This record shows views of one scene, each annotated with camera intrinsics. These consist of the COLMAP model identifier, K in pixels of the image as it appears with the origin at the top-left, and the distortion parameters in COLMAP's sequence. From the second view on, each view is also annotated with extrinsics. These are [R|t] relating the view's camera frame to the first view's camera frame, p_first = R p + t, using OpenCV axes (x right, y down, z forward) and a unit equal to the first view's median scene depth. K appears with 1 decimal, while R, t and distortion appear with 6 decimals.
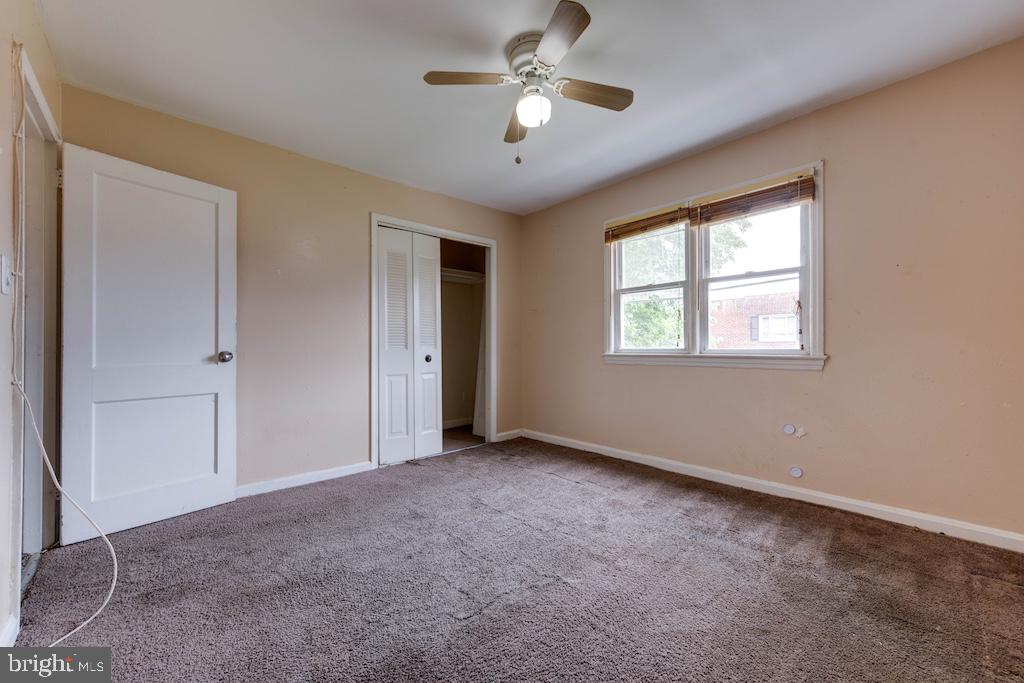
lens RADIAL K [[408.8, 0, 511.3], [0, 408.8, 343.9], [0, 0, 1]] dist [0.000422, -0.000168]
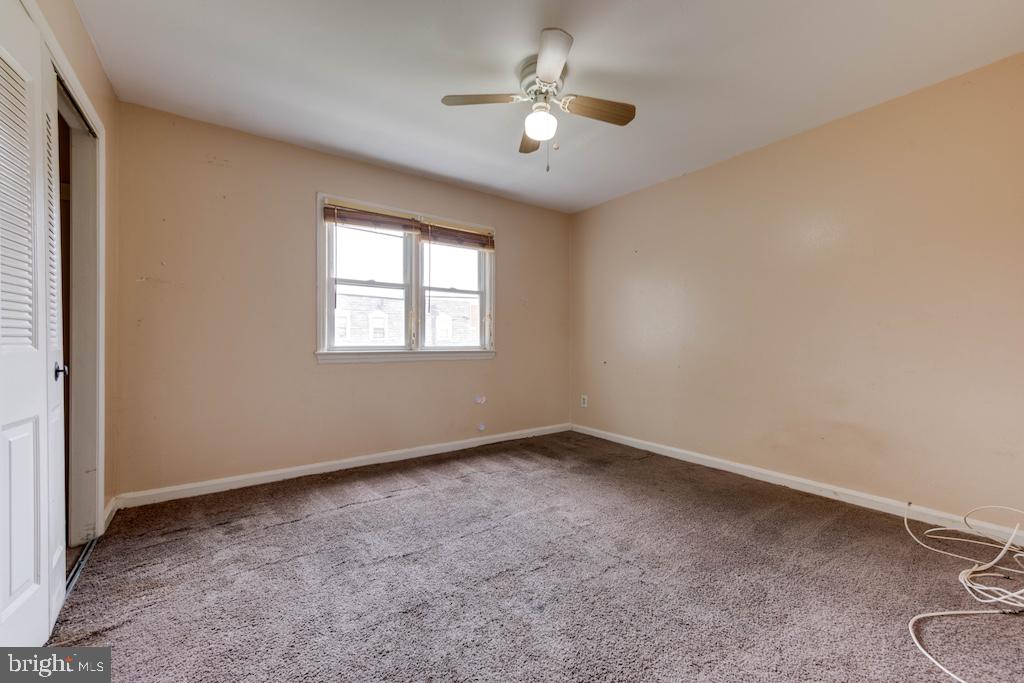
lens RADIAL K [[408.8, 0, 511.3], [0, 408.8, 343.9], [0, 0, 1]] dist [0.000422, -0.000168]
pose [[0.099789, 0.002276, 0.995006, -0.654876], [-0.006912, 0.999975, -0.001594, 0.007248], [-0.994985, -0.006719, 0.099803, 0.614654]]
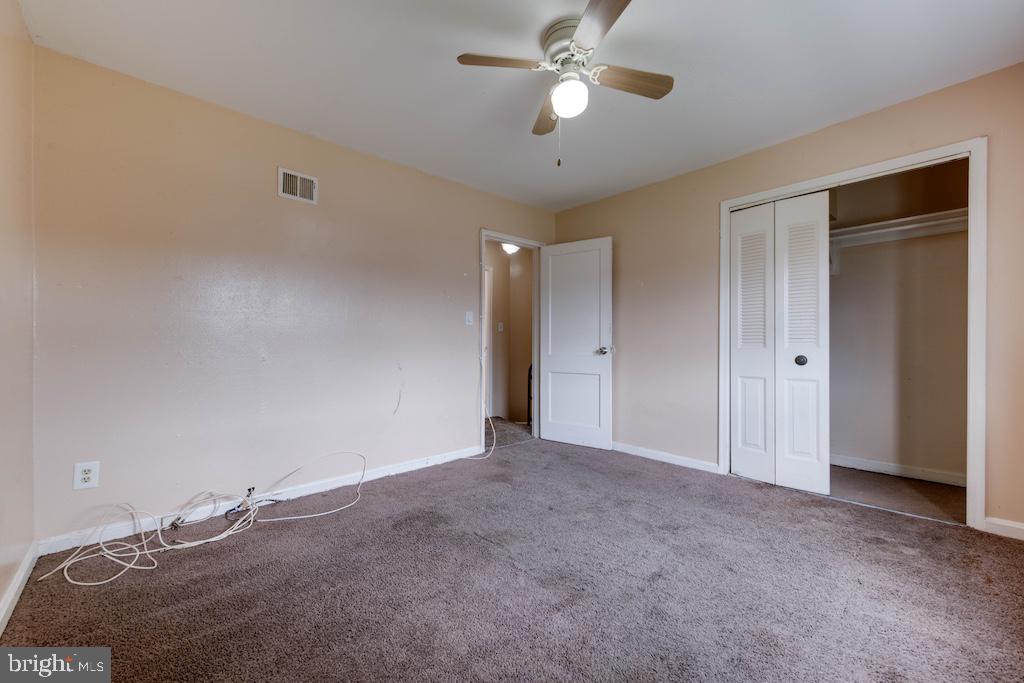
lens RADIAL K [[401.8, 0, 508.3], [0, 401.8, 346.2], [0, 0, 1]] dist [0.000552, 0.000039]
pose [[-0.004004, 0.007512, -0.999964, 0.628819], [0.006174, 0.999953, 0.007488, 0.001047], [0.999973, -0.006144, -0.004050, 0.546640]]
